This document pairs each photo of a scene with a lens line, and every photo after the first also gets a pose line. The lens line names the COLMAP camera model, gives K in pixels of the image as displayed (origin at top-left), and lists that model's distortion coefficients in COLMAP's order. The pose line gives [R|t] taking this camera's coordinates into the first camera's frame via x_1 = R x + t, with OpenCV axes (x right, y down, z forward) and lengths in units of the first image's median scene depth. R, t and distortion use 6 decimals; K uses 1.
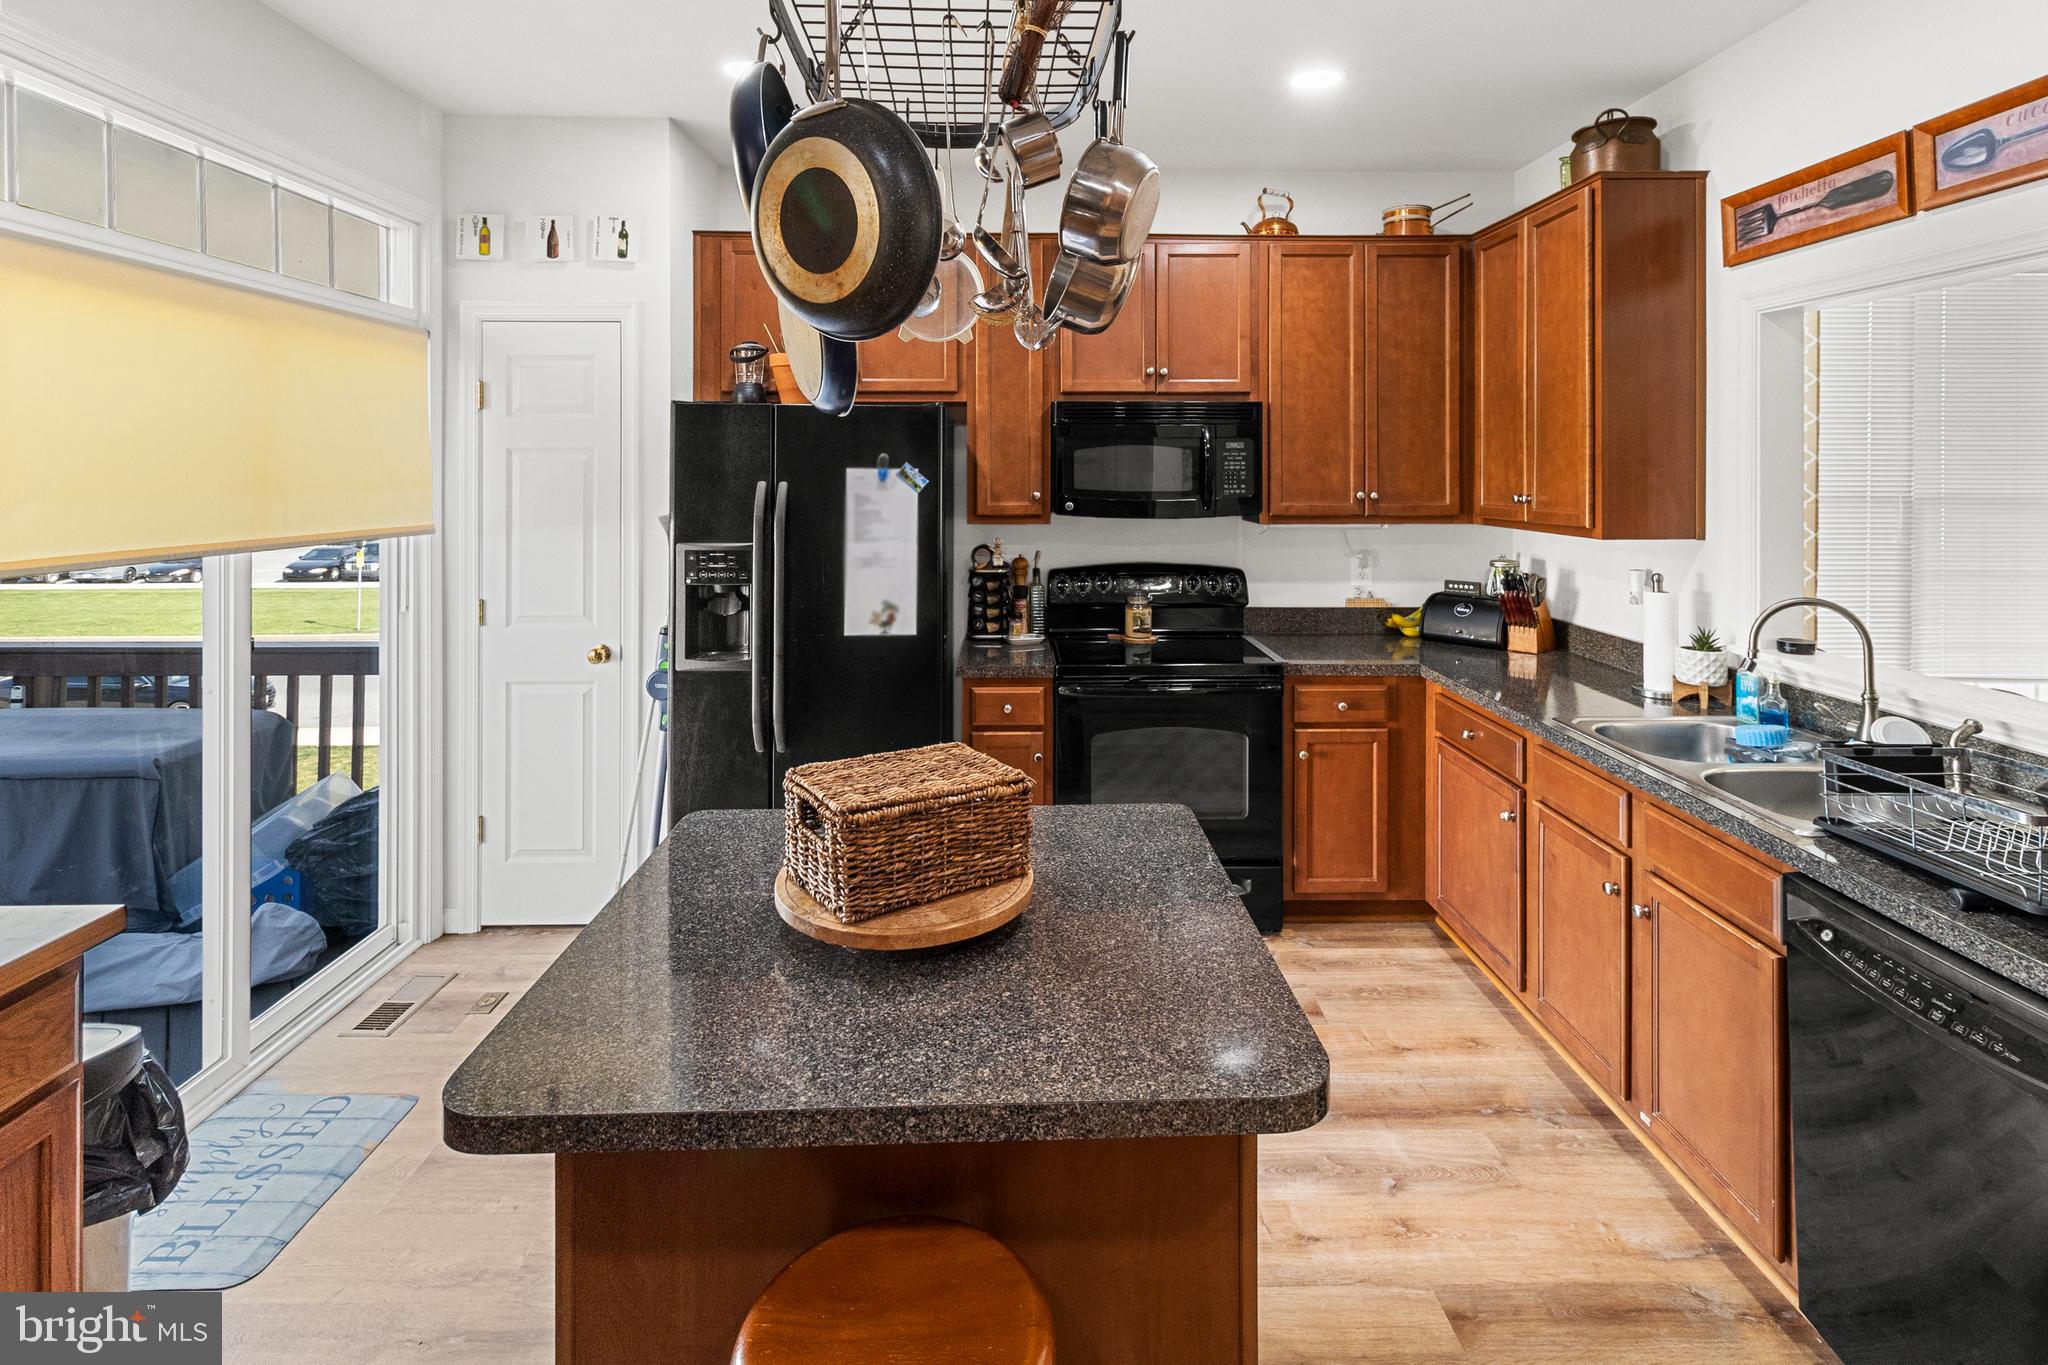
lens RADIAL K [[977.8, 0, 1024.0], [0, 977.8, 682.5], [0, 0, 1]] dist [0.001618, 0.000010]
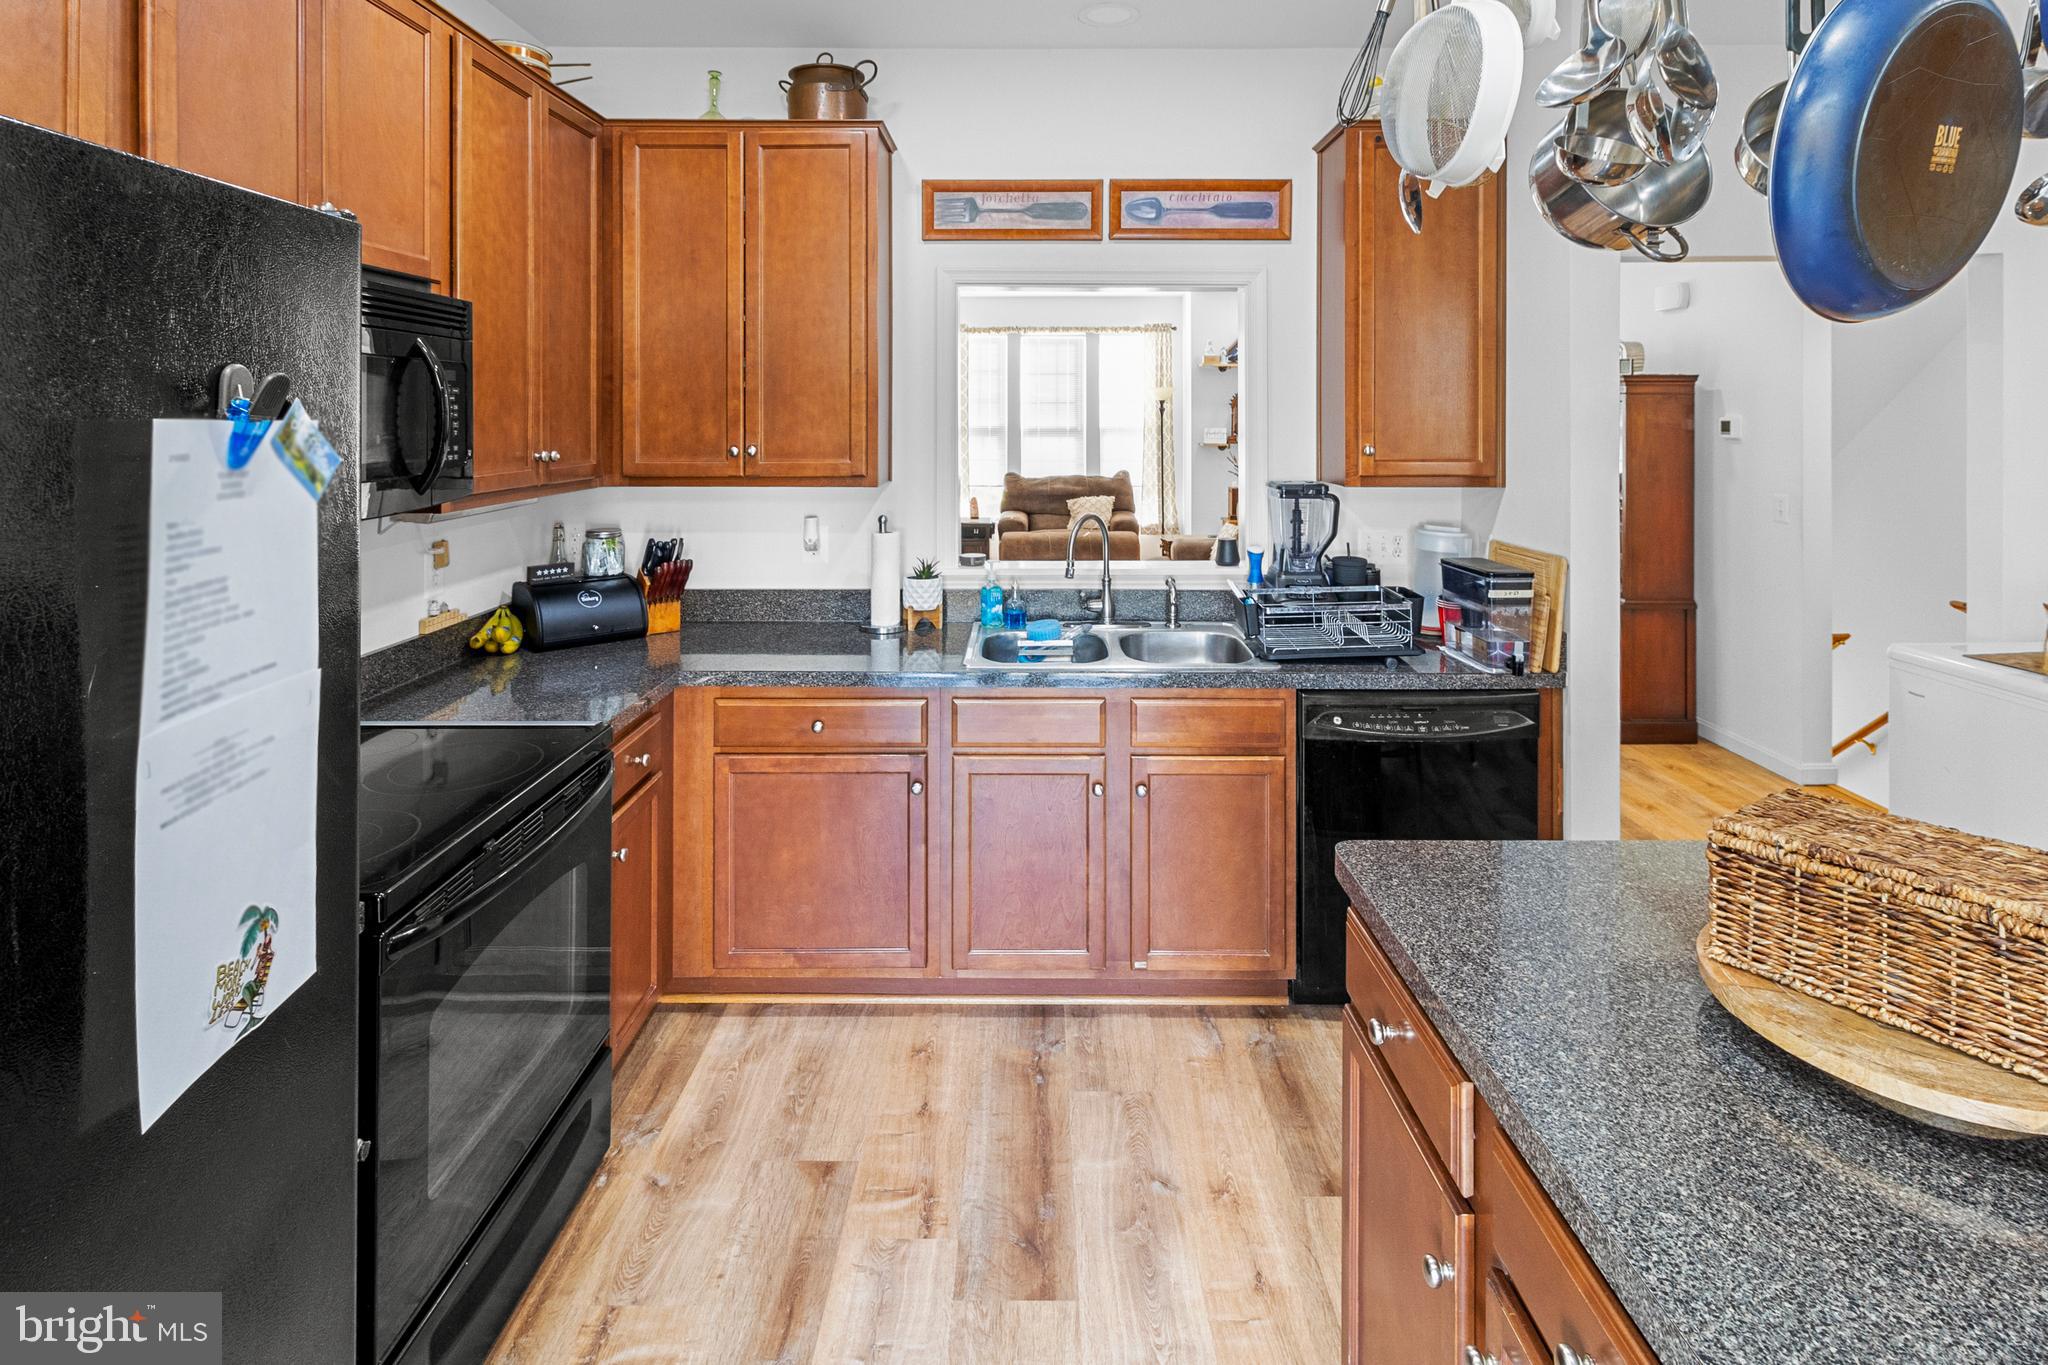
lens RADIAL K [[1028.4, 0, 1028.0], [0, 1028.4, 529.6], [0, 0, 1]] dist [0.001453, 0.000038]
pose [[0.005133, -0.110332, 0.993882, -0.447082], [0.214229, 0.970940, 0.106679, -0.184064], [-0.976770, 0.212371, 0.028620, 0.838184]]
